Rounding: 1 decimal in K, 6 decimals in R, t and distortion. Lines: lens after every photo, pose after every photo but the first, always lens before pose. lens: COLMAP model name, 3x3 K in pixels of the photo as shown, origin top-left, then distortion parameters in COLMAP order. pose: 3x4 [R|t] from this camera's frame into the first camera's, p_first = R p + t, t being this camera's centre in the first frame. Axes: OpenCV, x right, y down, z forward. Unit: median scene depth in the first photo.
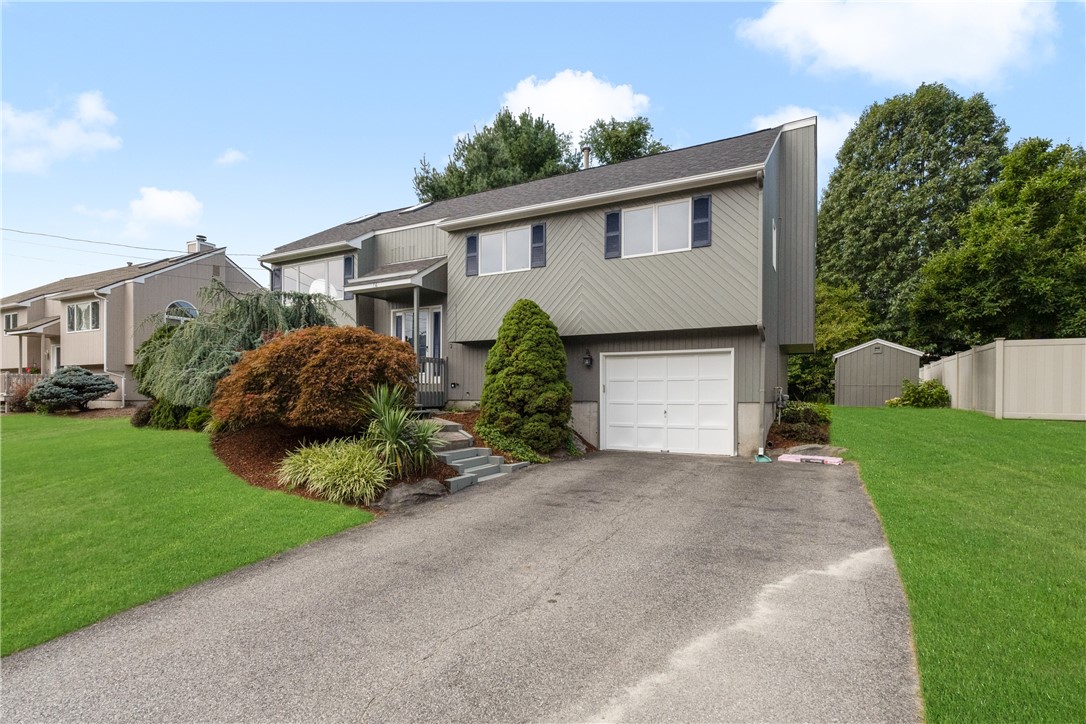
lens RADIAL K [[511.6, 0, 543.1], [0, 511.6, 394.5], [0, 0, 1]] dist [0.001967, 0.000243]
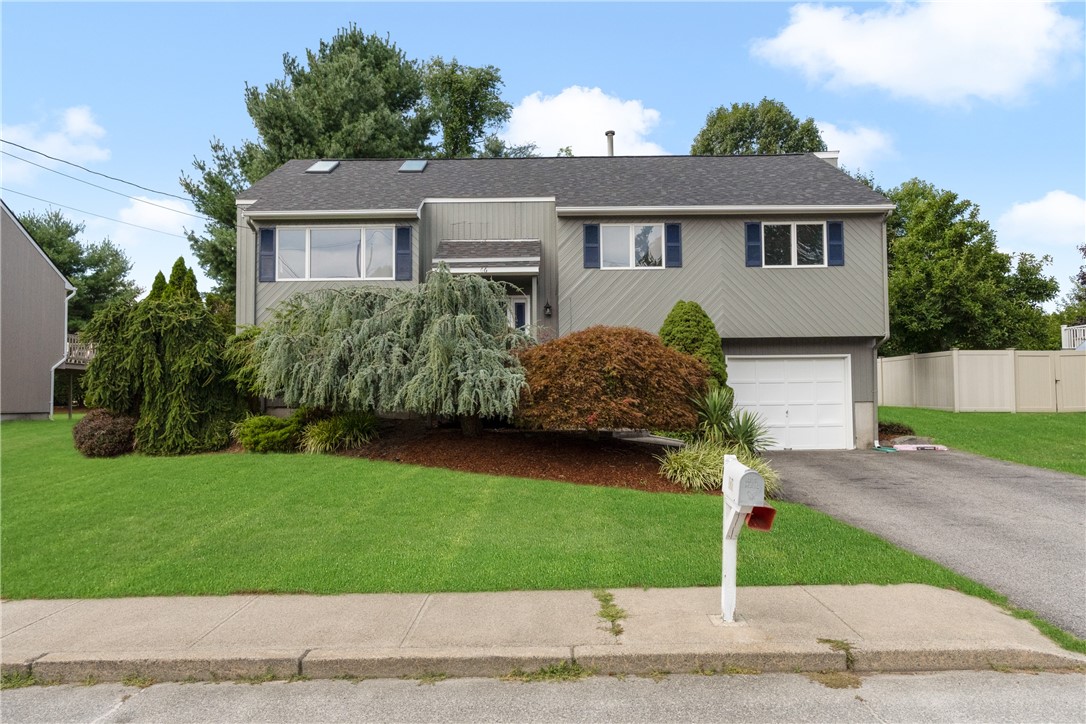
lens RADIAL K [[683.6, 0, 541.1], [0, 683.6, 364.3], [0, 0, 1]] dist [0.006550, 0.001831]
pose [[0.891585, 0.010829, 0.452723, -0.820342], [0.011691, 0.998830, -0.046916, -0.004197], [-0.452701, 0.047123, 0.890416, -0.041823]]
